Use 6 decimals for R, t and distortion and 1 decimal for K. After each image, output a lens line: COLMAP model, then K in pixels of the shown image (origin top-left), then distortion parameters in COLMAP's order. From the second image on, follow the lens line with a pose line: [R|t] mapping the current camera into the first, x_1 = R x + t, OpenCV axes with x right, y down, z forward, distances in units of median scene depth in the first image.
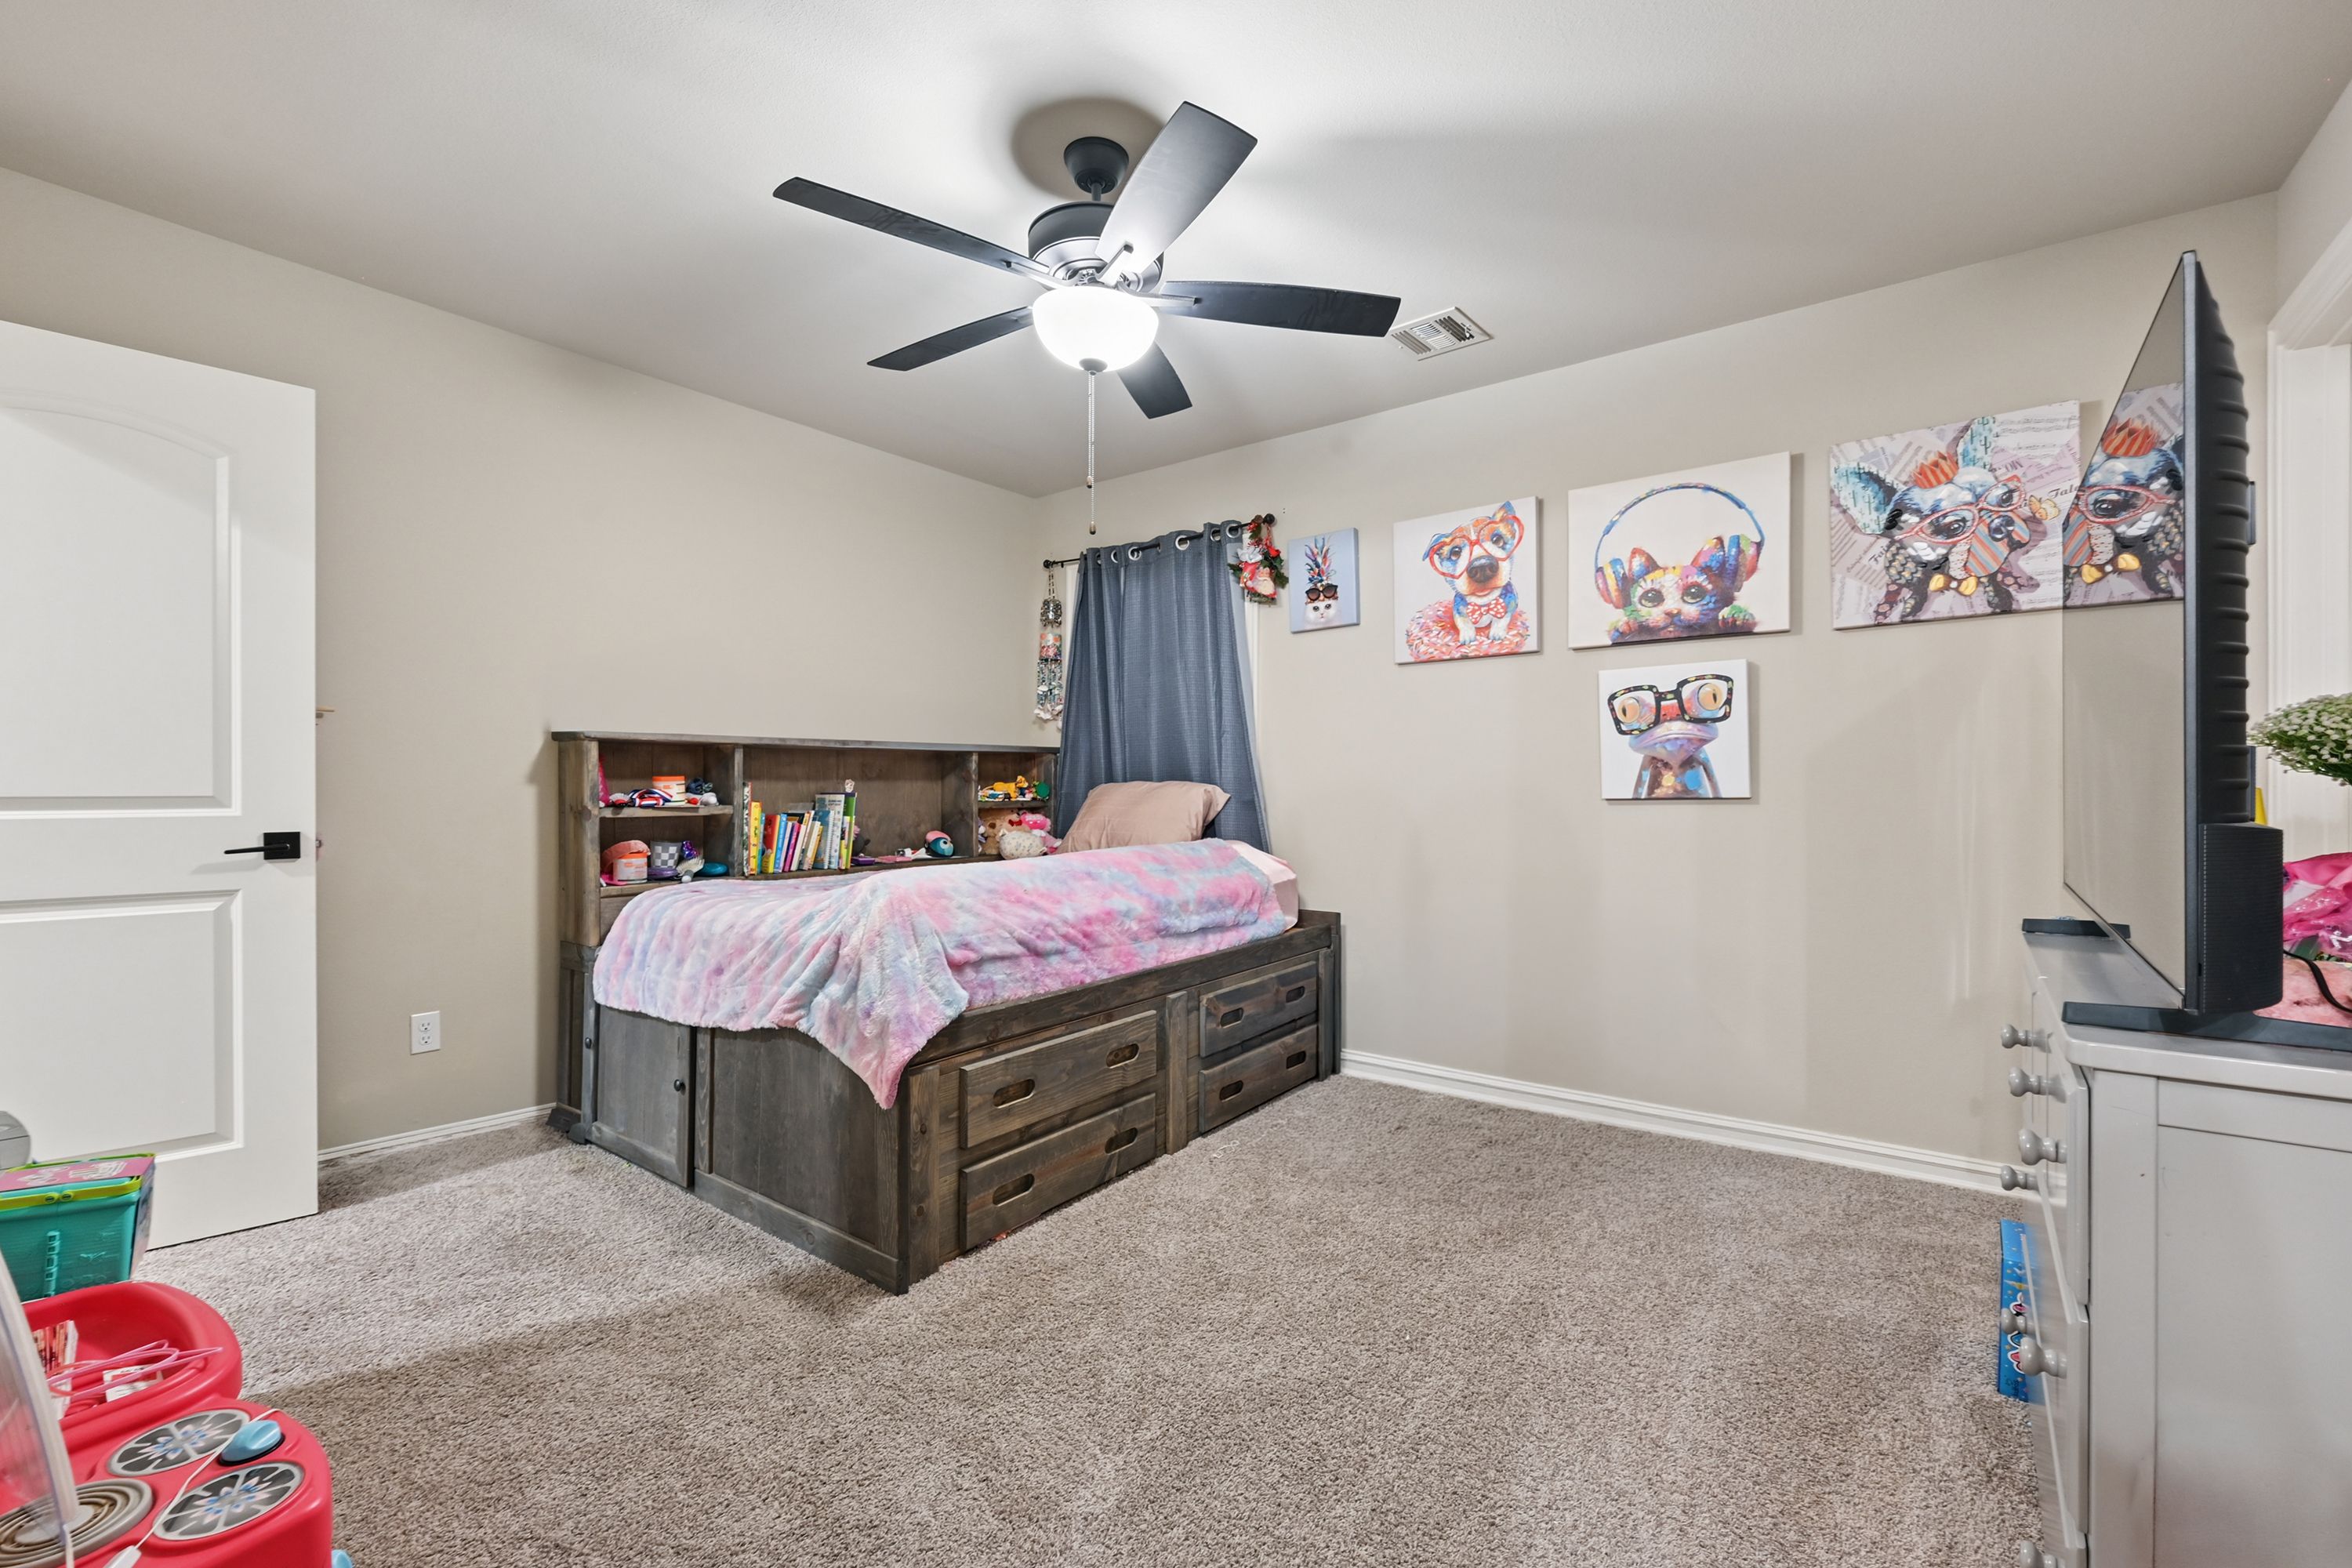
lens RADIAL K [[966.6, 0, 1185.1], [0, 966.6, 784.2], [0, 0, 1]] dist [0.001143, -0.000165]
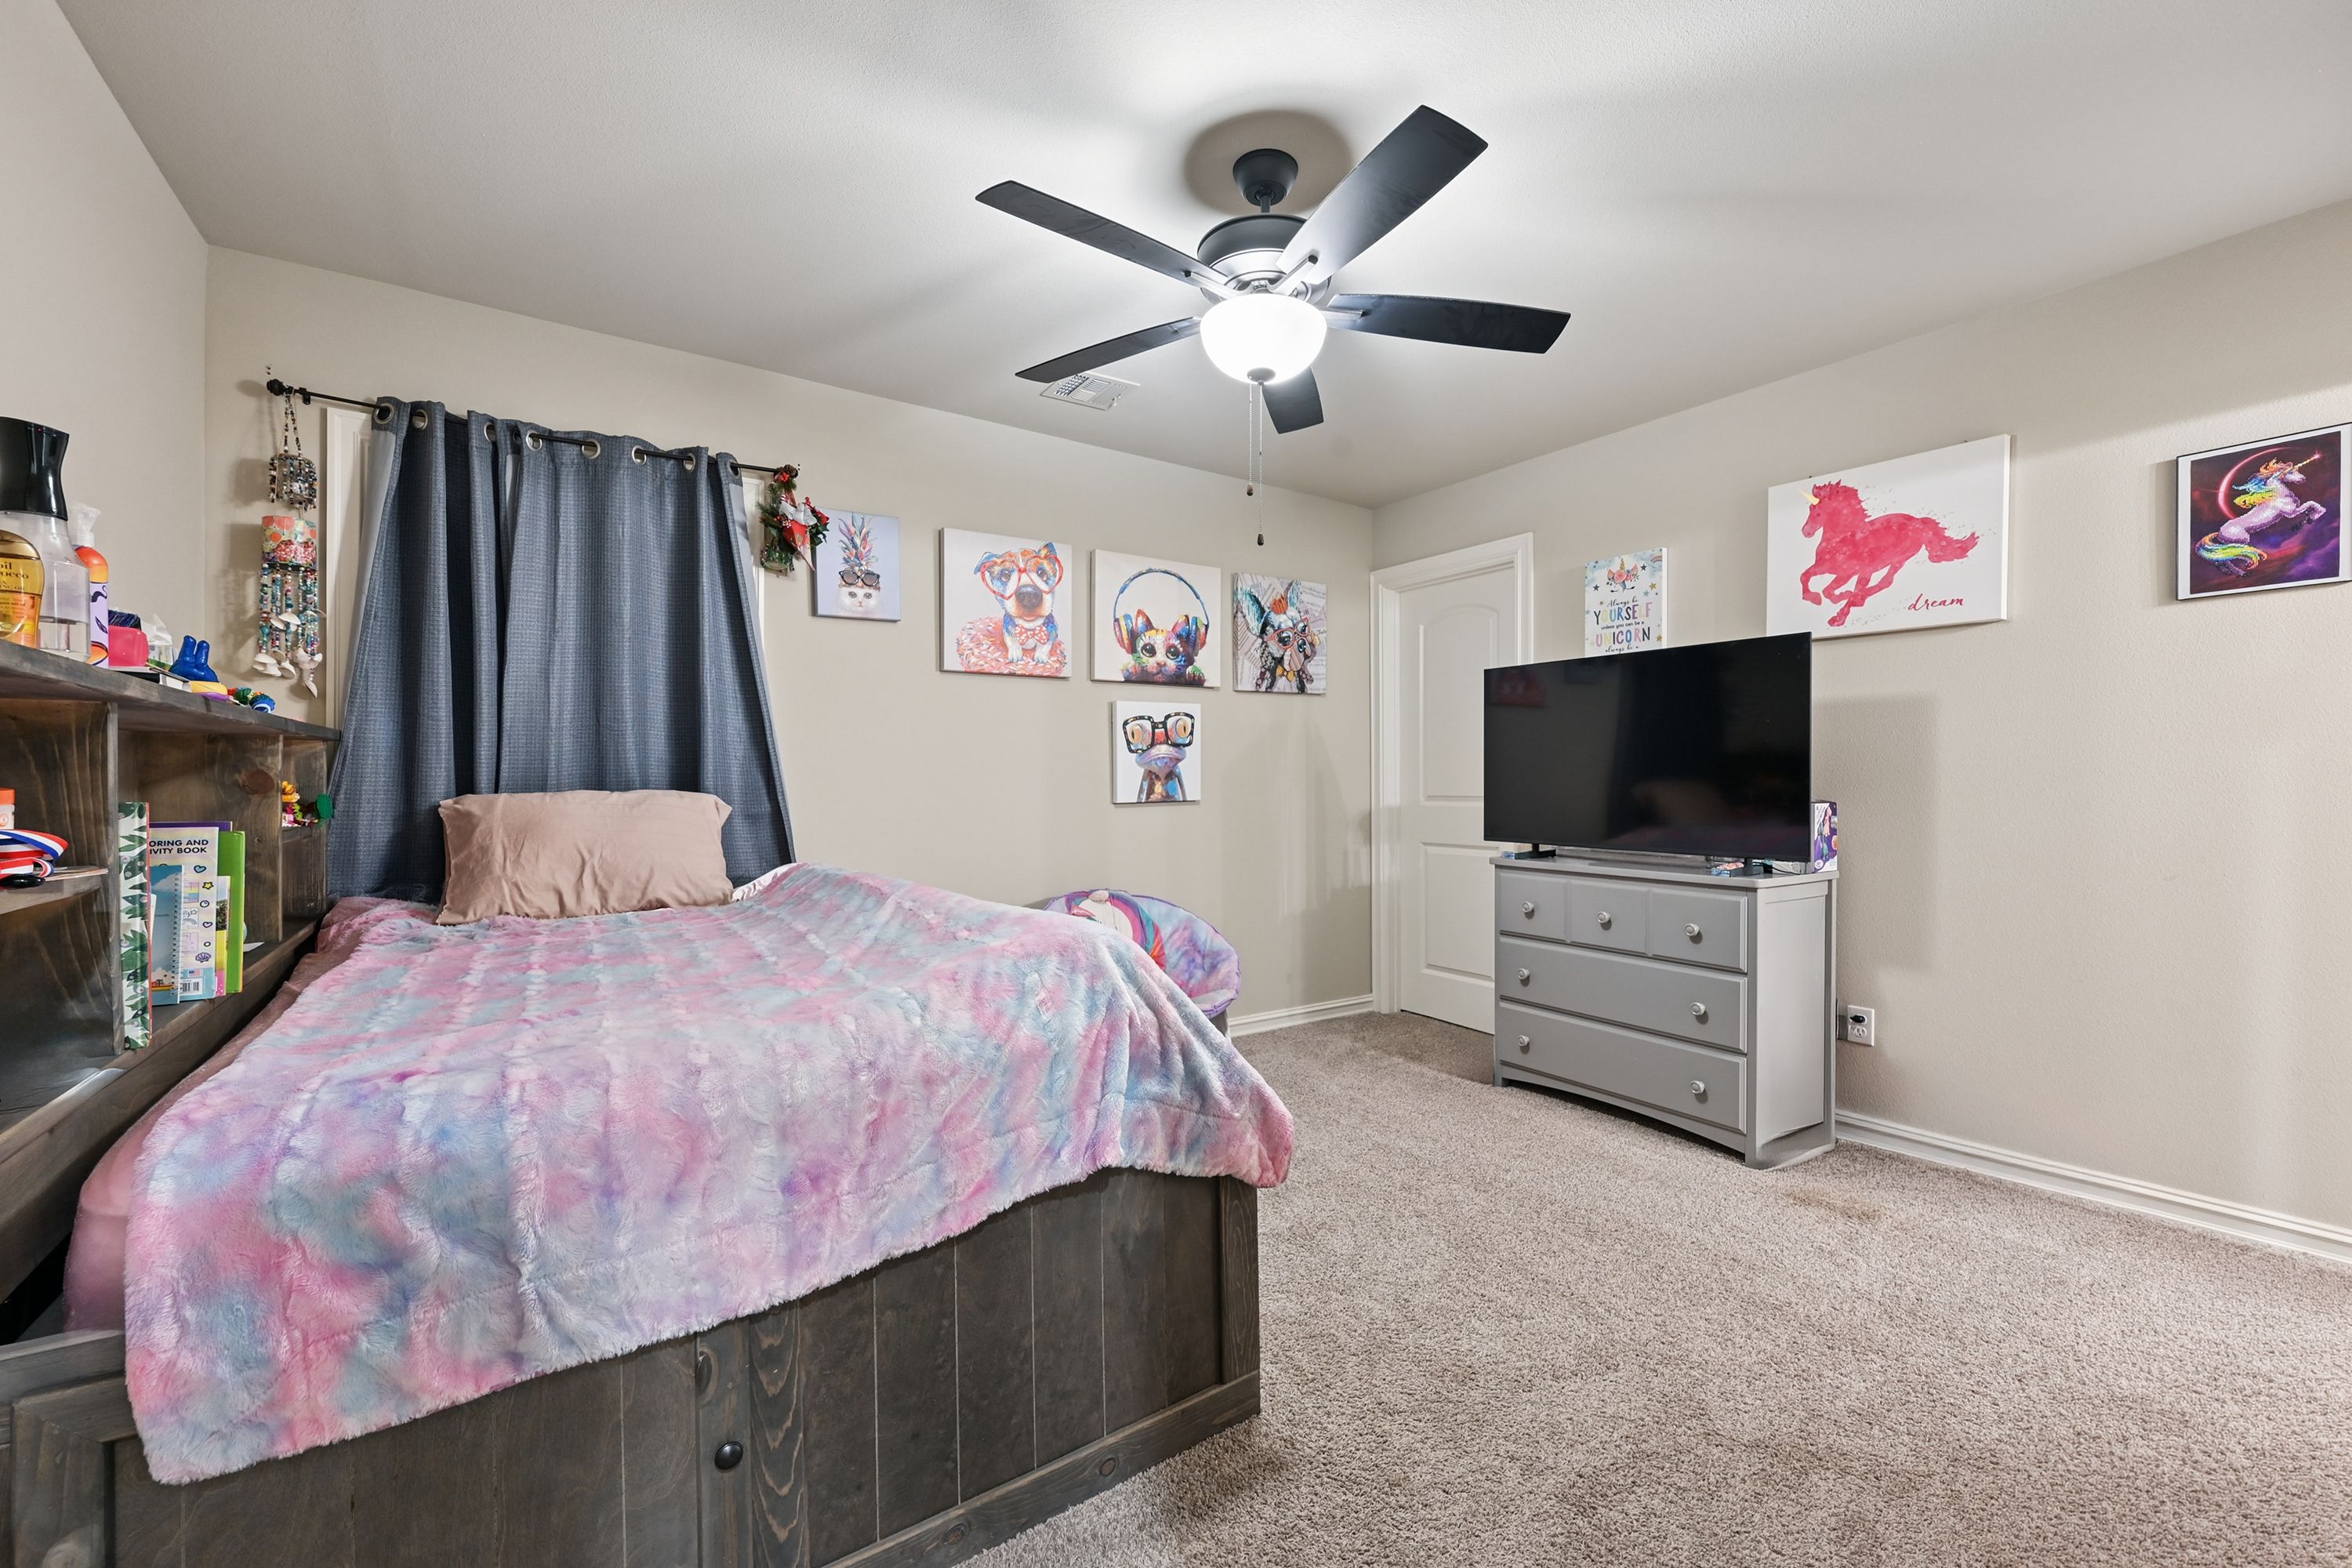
lens RADIAL K [[966.6, 0, 1179.8], [0, 966.6, 781.8], [0, 0, 1]] dist [0.001143, -0.000165]
pose [[0.318362, 0.003946, 0.947961, -0.753819], [0.004532, 0.999974, -0.005685, -0.005400], [-0.947958, 0.006106, 0.318336, 0.543088]]
